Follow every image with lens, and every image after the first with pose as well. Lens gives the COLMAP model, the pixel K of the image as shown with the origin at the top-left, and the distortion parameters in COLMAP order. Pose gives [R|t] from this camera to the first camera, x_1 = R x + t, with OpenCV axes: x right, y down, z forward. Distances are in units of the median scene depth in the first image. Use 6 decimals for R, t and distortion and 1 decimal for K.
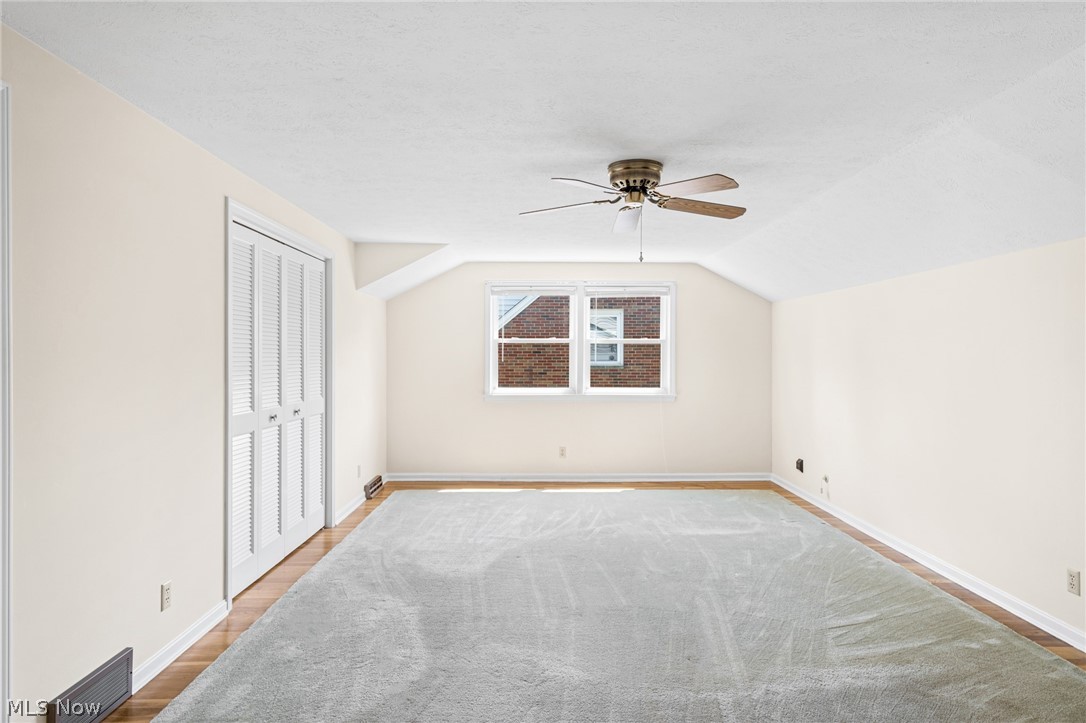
lens RADIAL K [[613.4, 0, 541.6], [0, 613.4, 361.5], [0, 0, 1]] dist [0.004504, -0.001142]
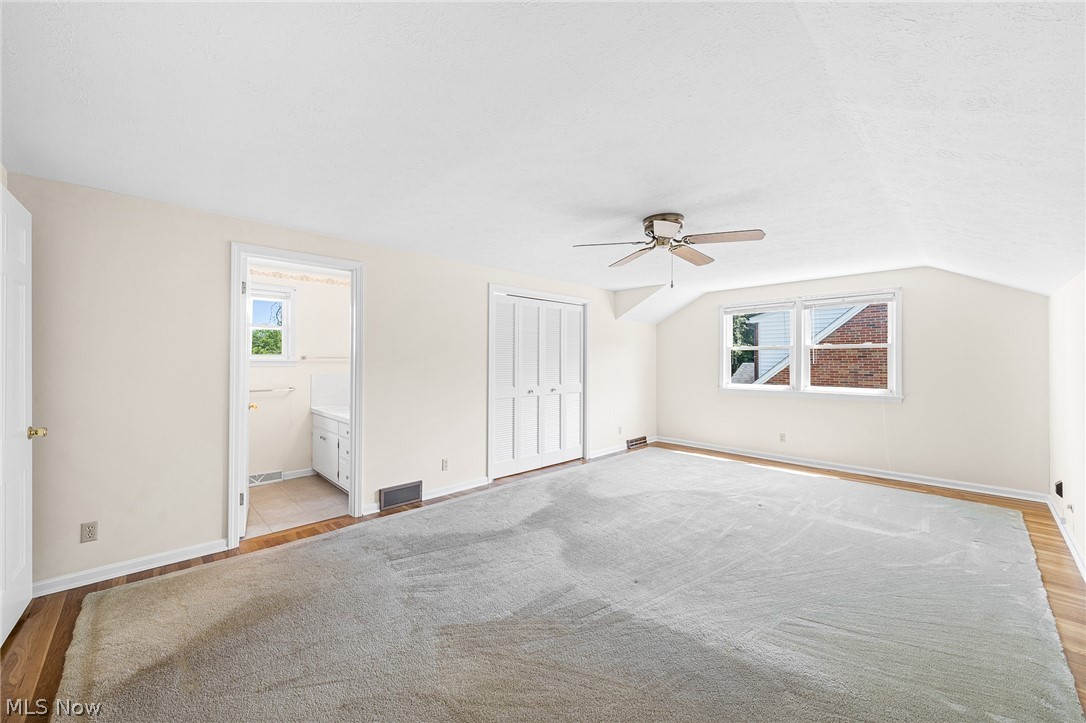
lens RADIAL K [[409.0, 0, 543.7], [0, 409.0, 359.2], [0, 0, 1]] dist [-0.000874, -0.000107]
pose [[0.688920, -0.003278, -0.724830, 0.301654], [-0.005557, 0.999936, -0.009804, 0.001306], [0.724816, 0.010782, 0.688858, 0.088984]]
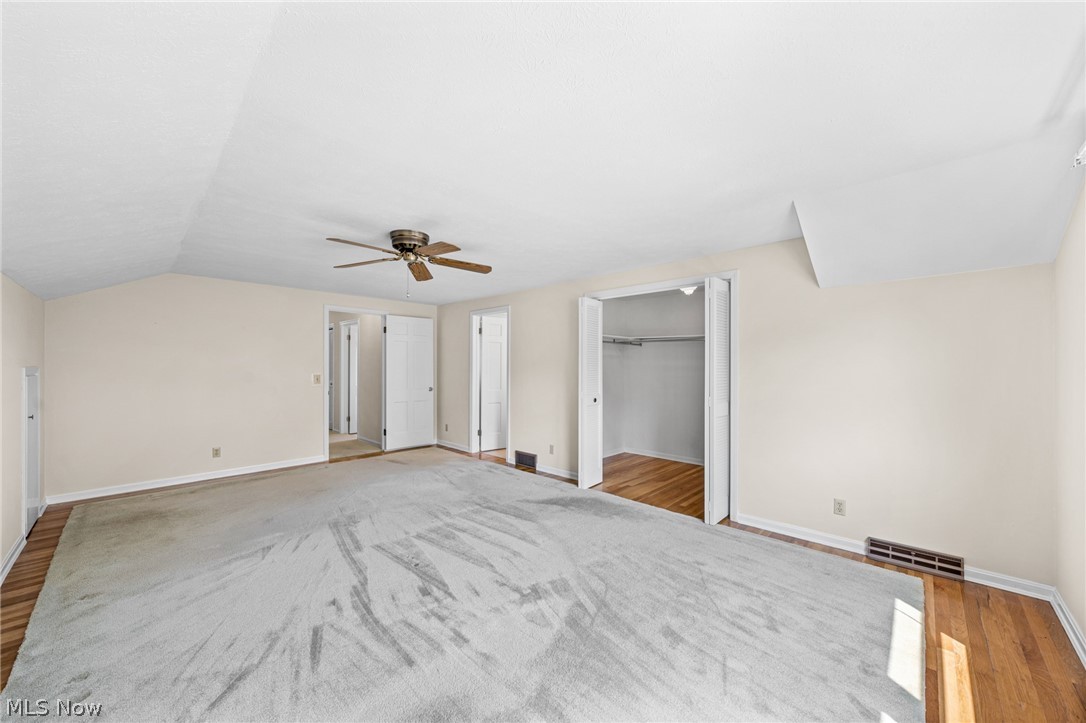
lens RADIAL K [[392.9, 0, 543.3], [0, 392.9, 363.8], [0, 0, 1]] dist [0.000078, -0.000055]
pose [[-0.695147, -0.011409, -0.718777, 0.305189], [-0.009574, 0.999932, -0.006613, -0.004523], [0.718804, 0.002284, -0.695209, 0.929137]]
